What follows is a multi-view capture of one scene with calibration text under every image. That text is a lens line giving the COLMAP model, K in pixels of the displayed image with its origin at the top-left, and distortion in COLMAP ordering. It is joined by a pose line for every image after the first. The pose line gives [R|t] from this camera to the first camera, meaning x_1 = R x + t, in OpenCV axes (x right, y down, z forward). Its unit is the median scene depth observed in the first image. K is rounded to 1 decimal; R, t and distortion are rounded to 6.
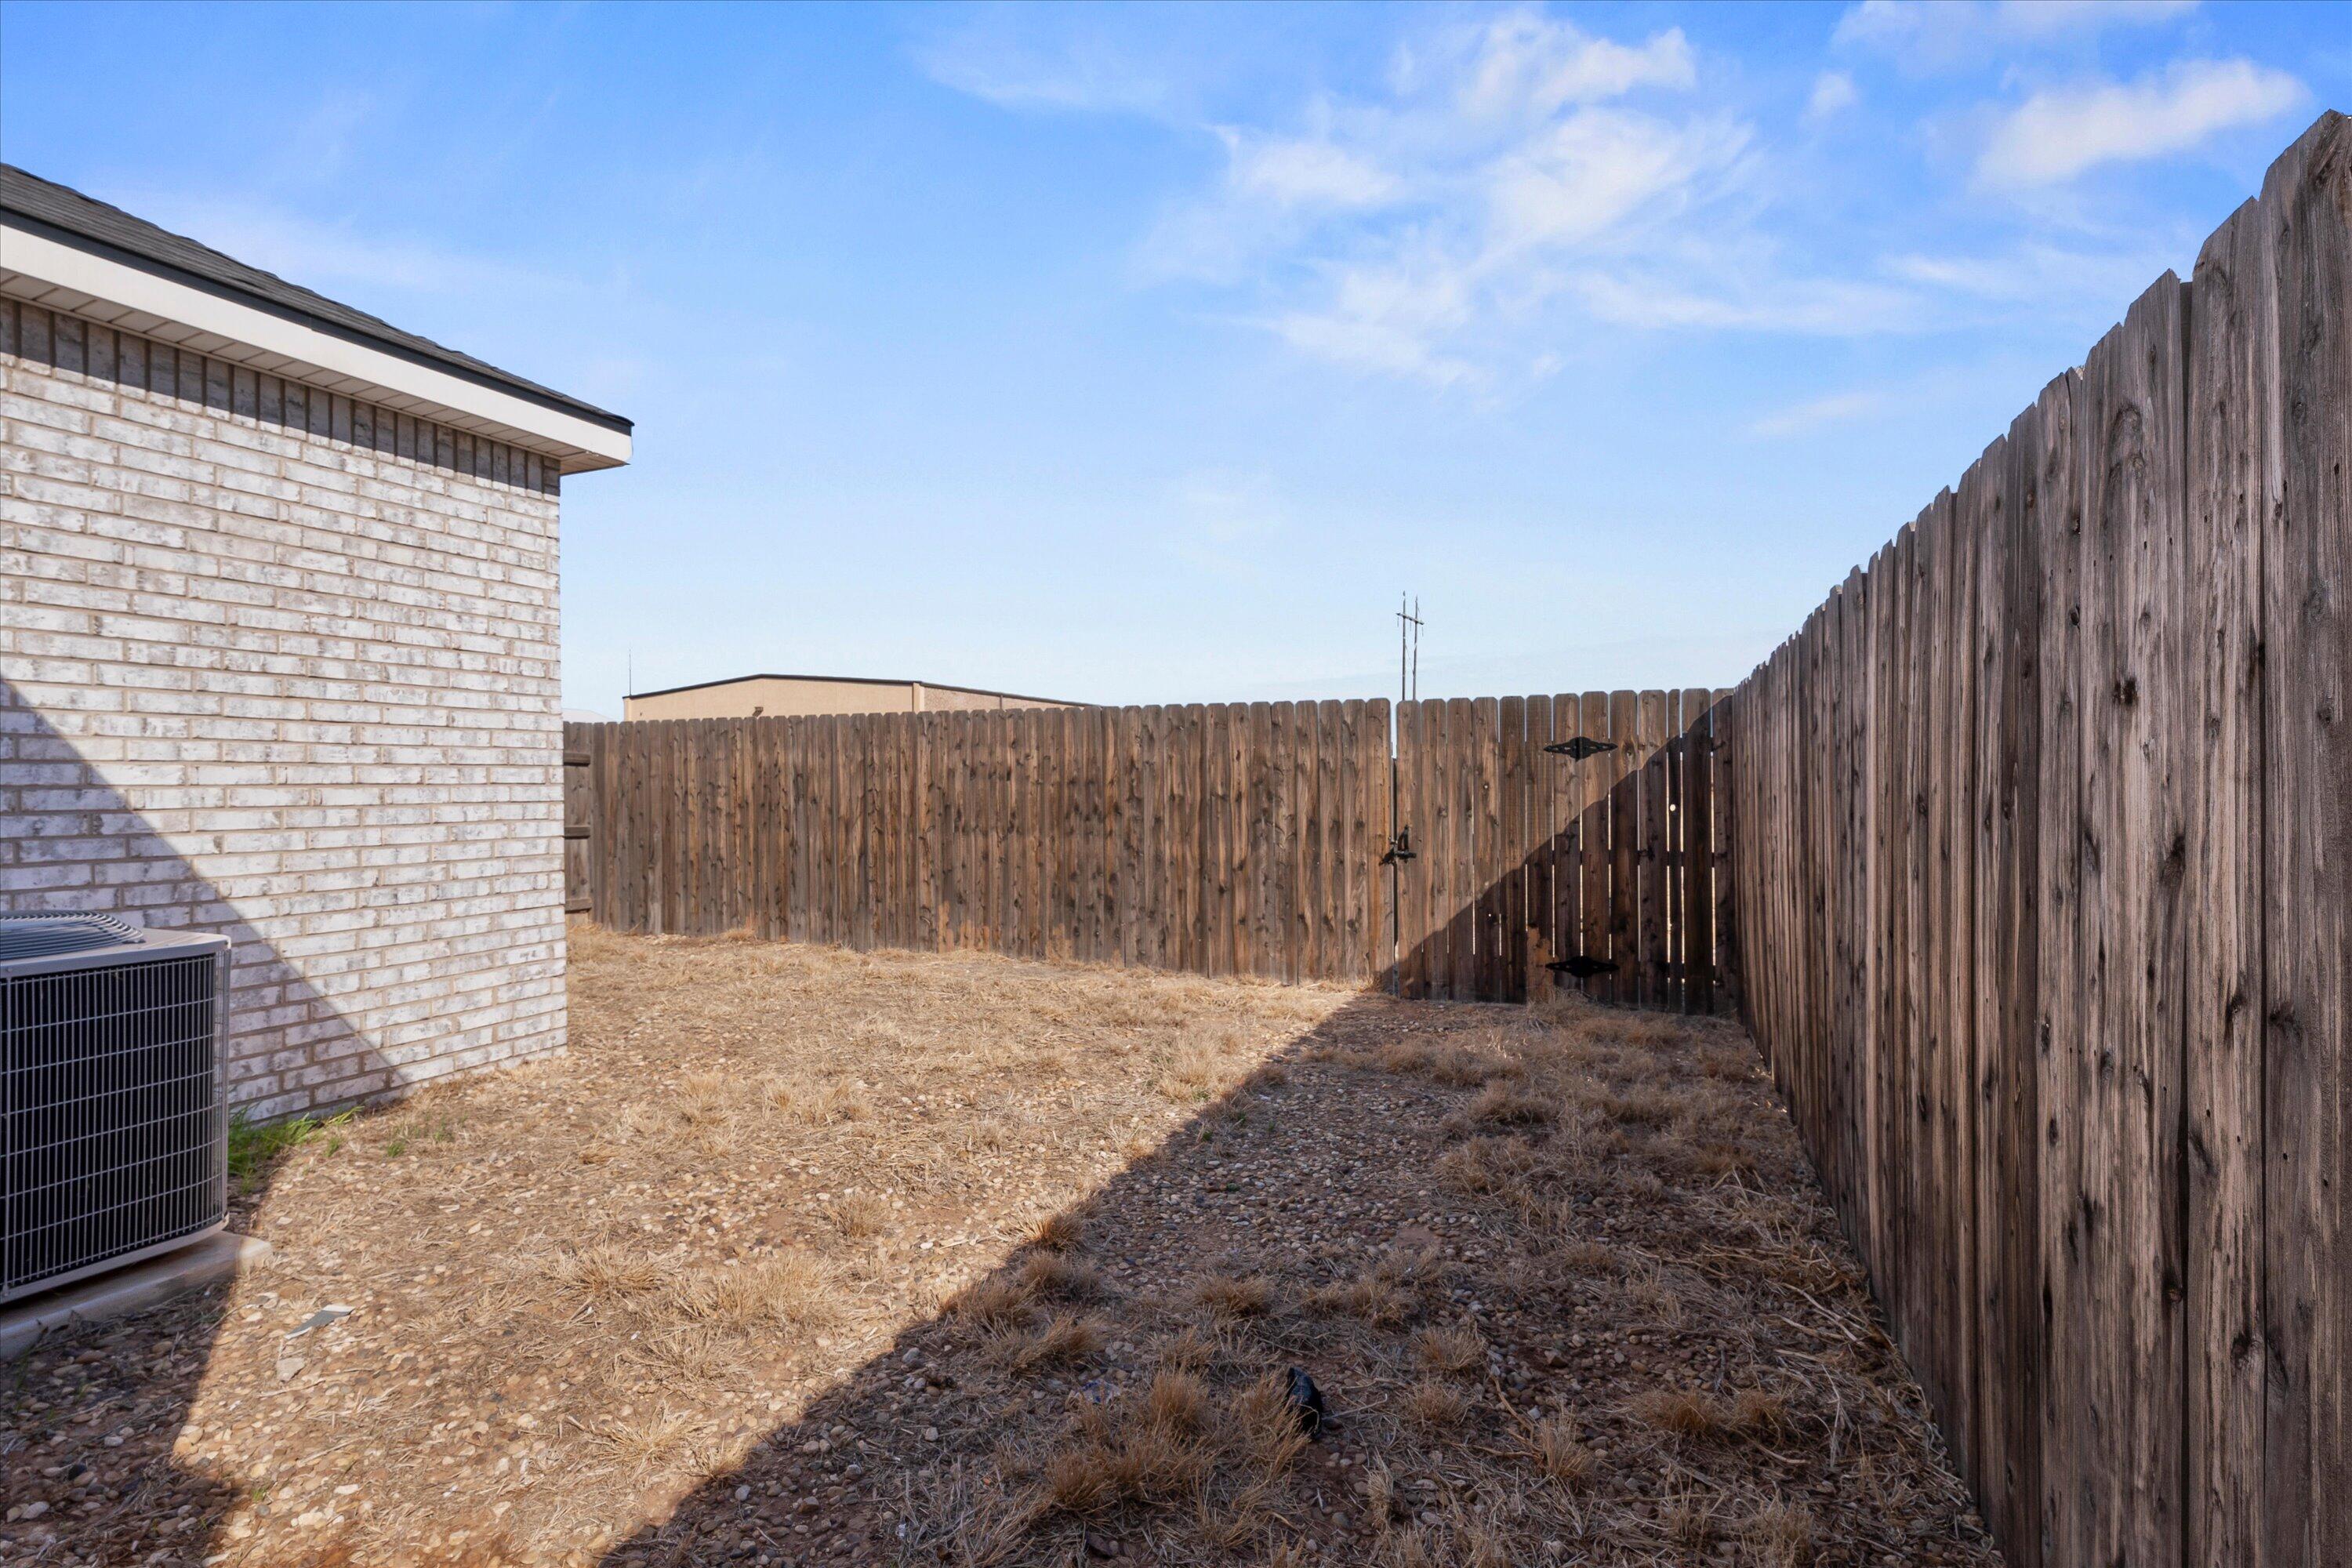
lens RADIAL K [[1088.2, 0, 1166.6], [0, 1088.2, 781.5], [0, 0, 1]] dist [0.003163, 0.000260]
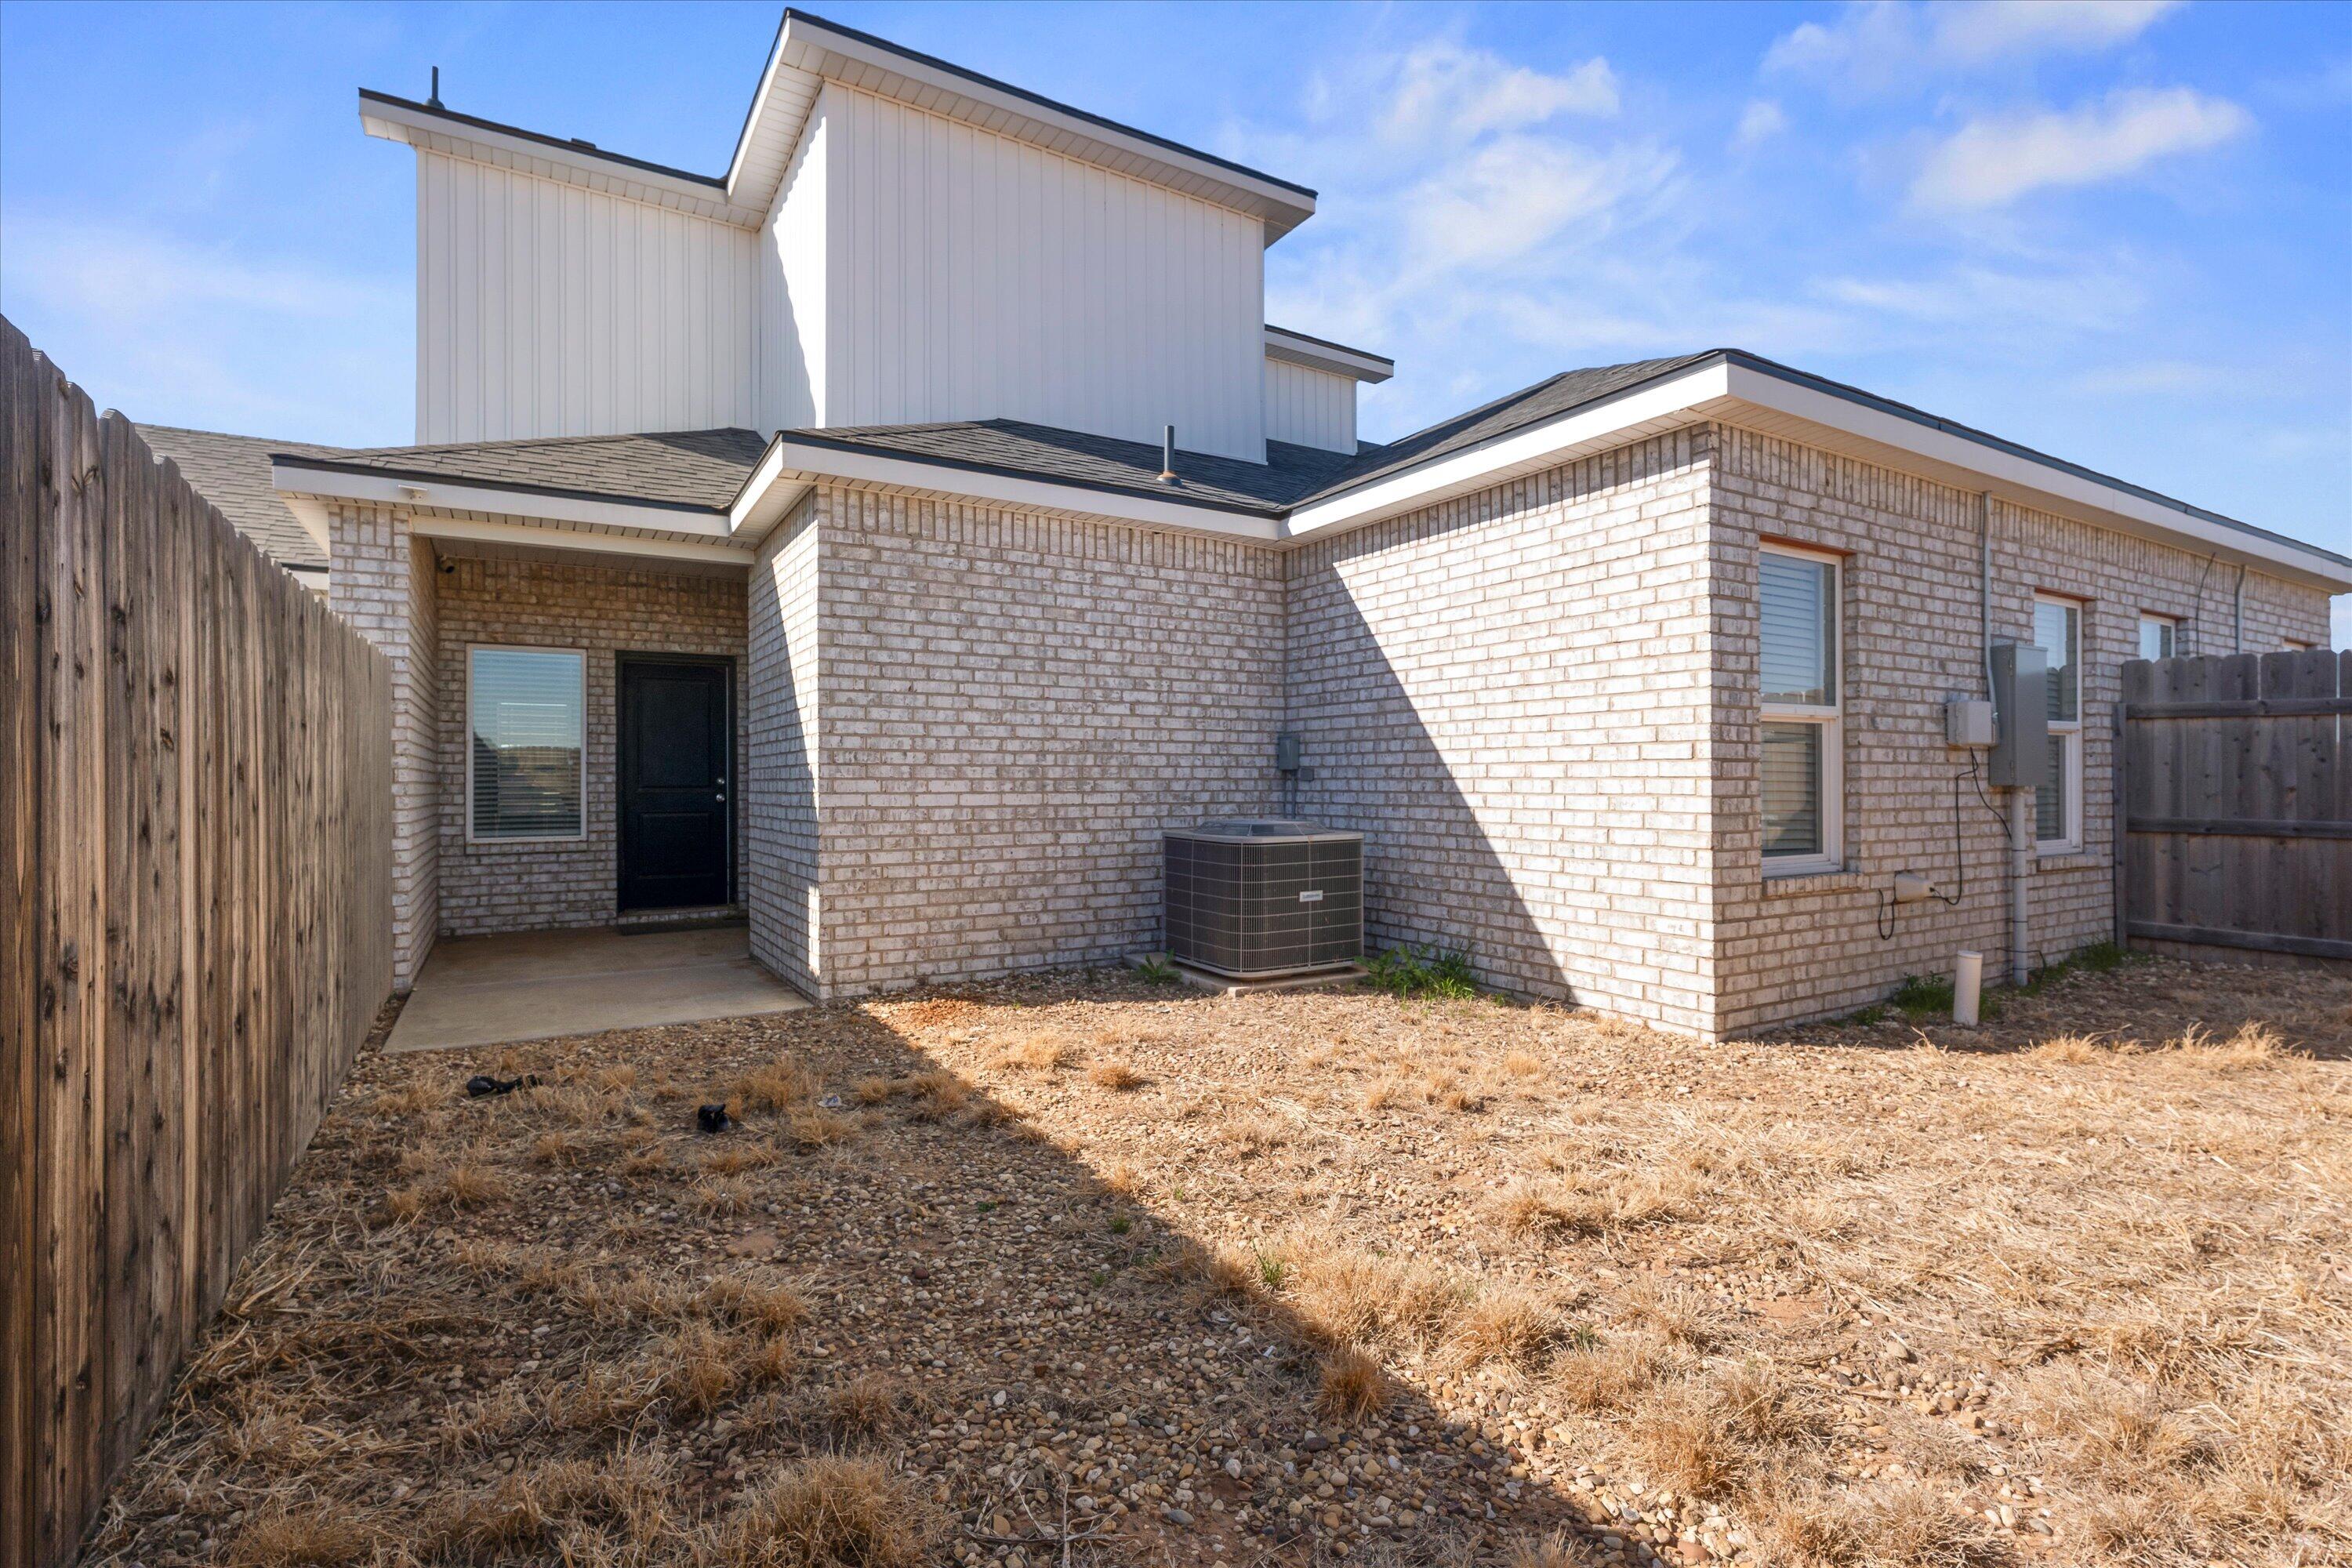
lens RADIAL K [[1088.2, 0, 1179.5], [0, 1088.2, 783.2], [0, 0, 1]] dist [0.003163, 0.000260]
pose [[-0.581706, 0.006885, -0.813370, 0.583651], [0.004137, 0.999976, 0.005505, 0.019447], [0.813389, -0.000162, -0.581720, 1.390513]]
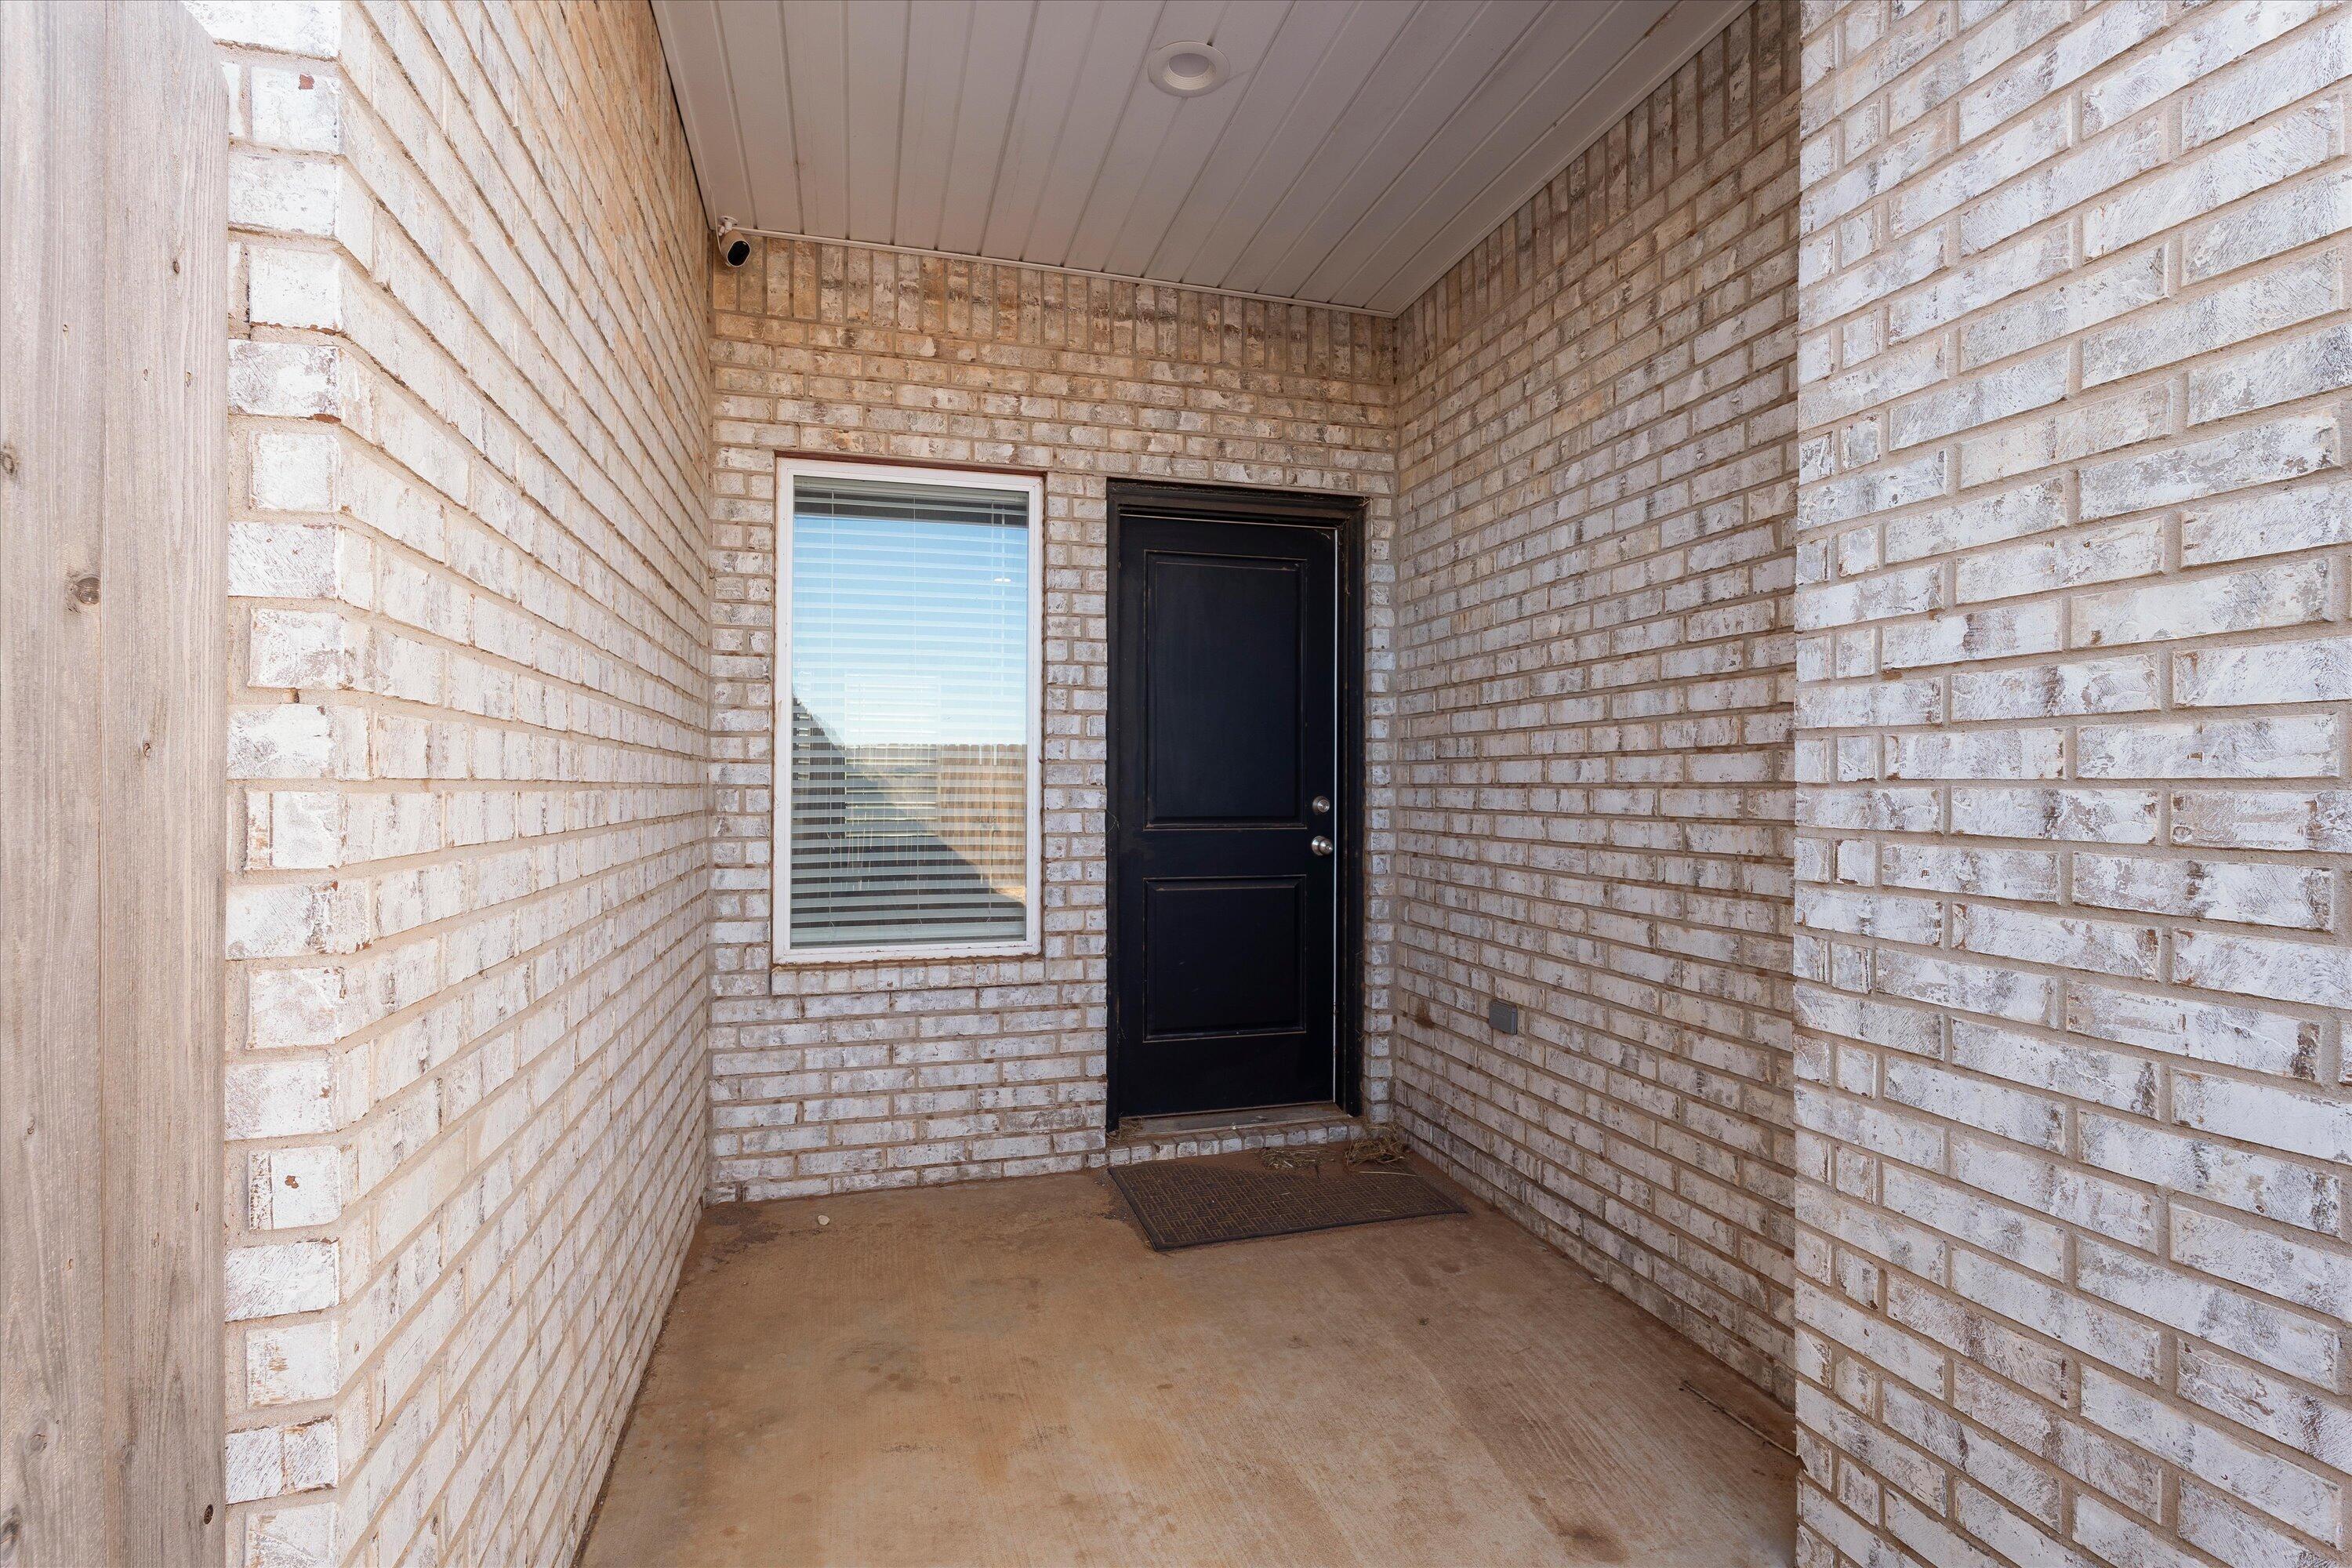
lens RADIAL K [[1088.2, 0, 1165.2], [0, 1088.2, 782.6], [0, 0, 1]] dist [0.003163, 0.000260]
pose [[-0.779782, 0.000857, -0.626051, 0.361109], [-0.000551, 0.999998, 0.002054, 0.013079], [0.626051, 0.001947, -0.779779, 0.850669]]
